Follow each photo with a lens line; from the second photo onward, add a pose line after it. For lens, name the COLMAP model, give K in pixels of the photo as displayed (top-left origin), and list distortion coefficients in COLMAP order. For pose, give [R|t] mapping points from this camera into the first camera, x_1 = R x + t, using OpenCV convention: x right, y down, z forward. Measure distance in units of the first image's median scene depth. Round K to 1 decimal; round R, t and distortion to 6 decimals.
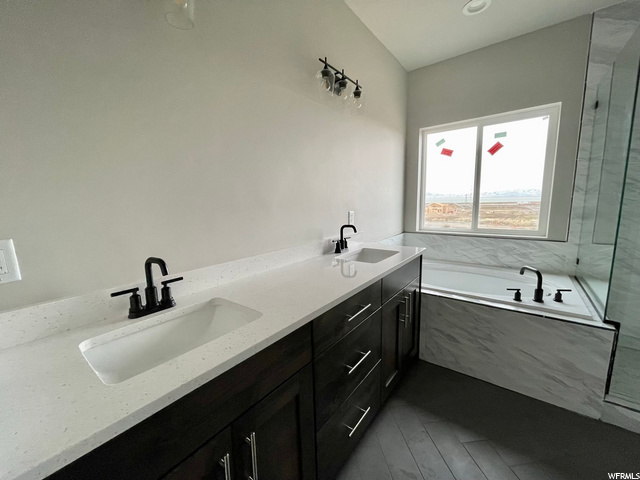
lens RADIAL K [[258.2, 0, 317.6], [0, 258.2, 238.7], [0, 0, 1]] dist [-0.005488, 0.000625]
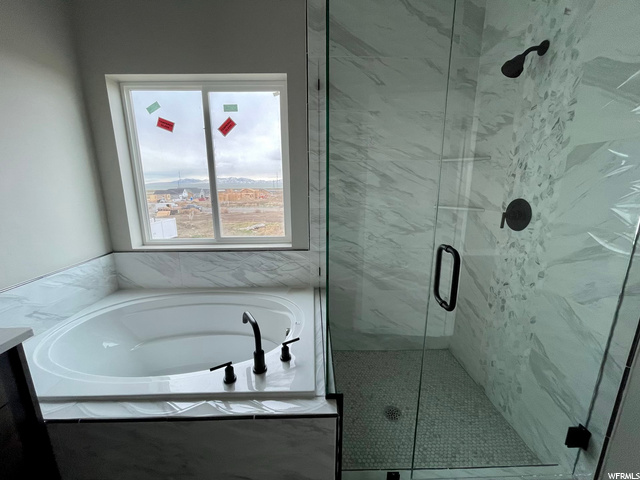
lens RADIAL K [[258.2, 0, 319.4], [0, 258.2, 238.5], [0, 0, 1]] dist [-0.005488, 0.000625]
pose [[0.773624, -0.114099, 0.623288, 0.422730], [0.079835, 0.993367, 0.082754, -0.084365], [-0.628596, -0.014260, 0.777601, 0.287480]]
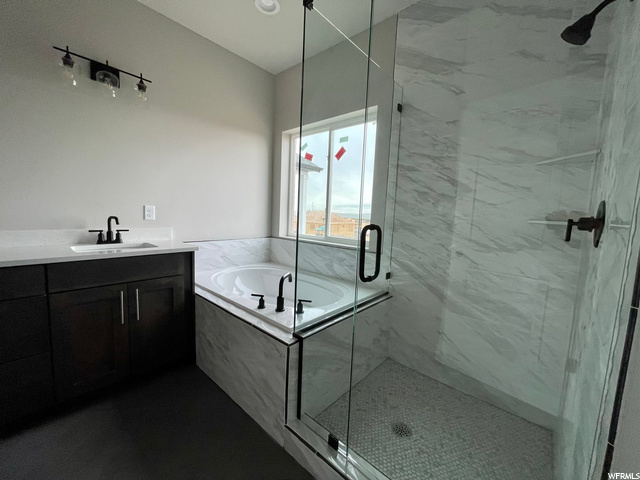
lens RADIAL K [[258.2, 0, 319.5], [0, 258.2, 239.1], [0, 0, 1]] dist [-0.005488, 0.000625]
pose [[0.996018, 0.070312, -0.054809, 0.714528], [-0.072546, 0.996567, -0.039902, 0.010659], [0.051815, 0.043719, 0.997699, 0.053389]]
